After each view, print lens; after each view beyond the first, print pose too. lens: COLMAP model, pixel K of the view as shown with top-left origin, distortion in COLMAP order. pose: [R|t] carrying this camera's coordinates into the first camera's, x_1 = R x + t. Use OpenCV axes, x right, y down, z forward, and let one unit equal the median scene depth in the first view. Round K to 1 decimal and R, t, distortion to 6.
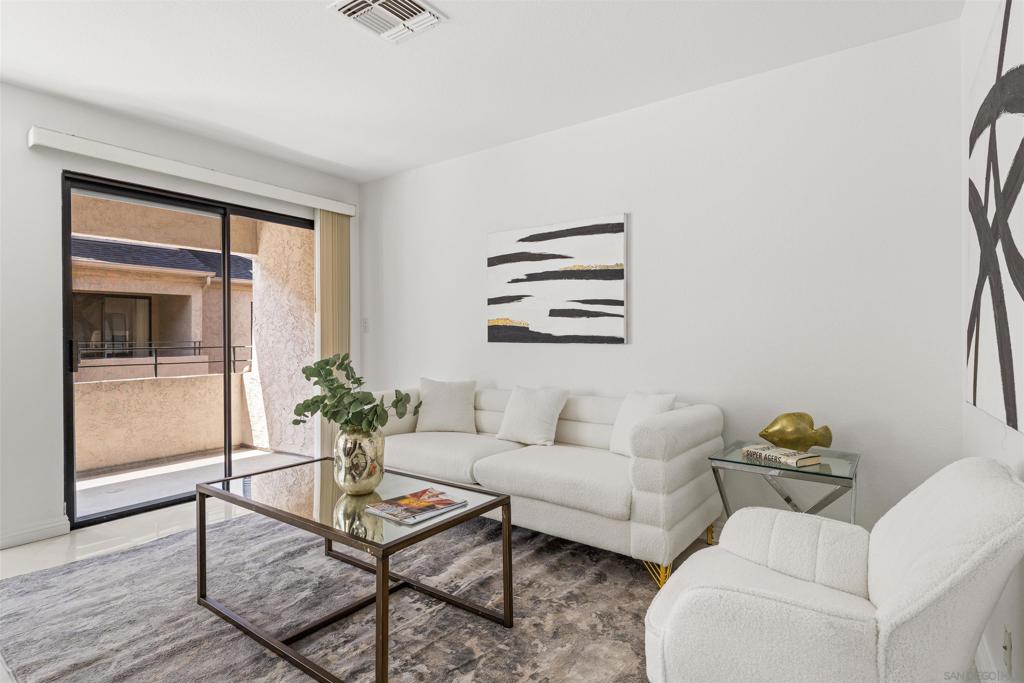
lens RADIAL K [[534.5, 0, 512.1], [0, 534.5, 339.1], [0, 0, 1]] dist [0.001100, 0.000077]
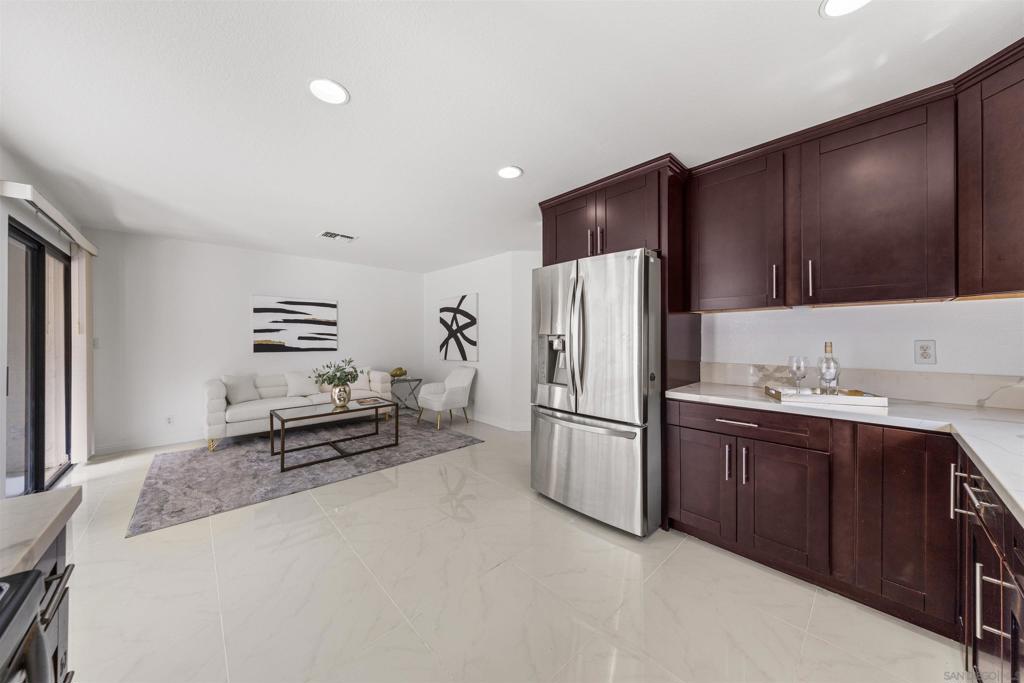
lens RADIAL K [[342.1, 0, 512.1], [0, 342.1, 342.1], [0, 0, 1]] dist [0.000965, 0.000011]
pose [[0.191578, -0.009267, 0.981434, -1.155066], [0.007525, 0.999940, 0.007973, -0.036924], [-0.981449, 0.005858, 0.191636, -0.143845]]
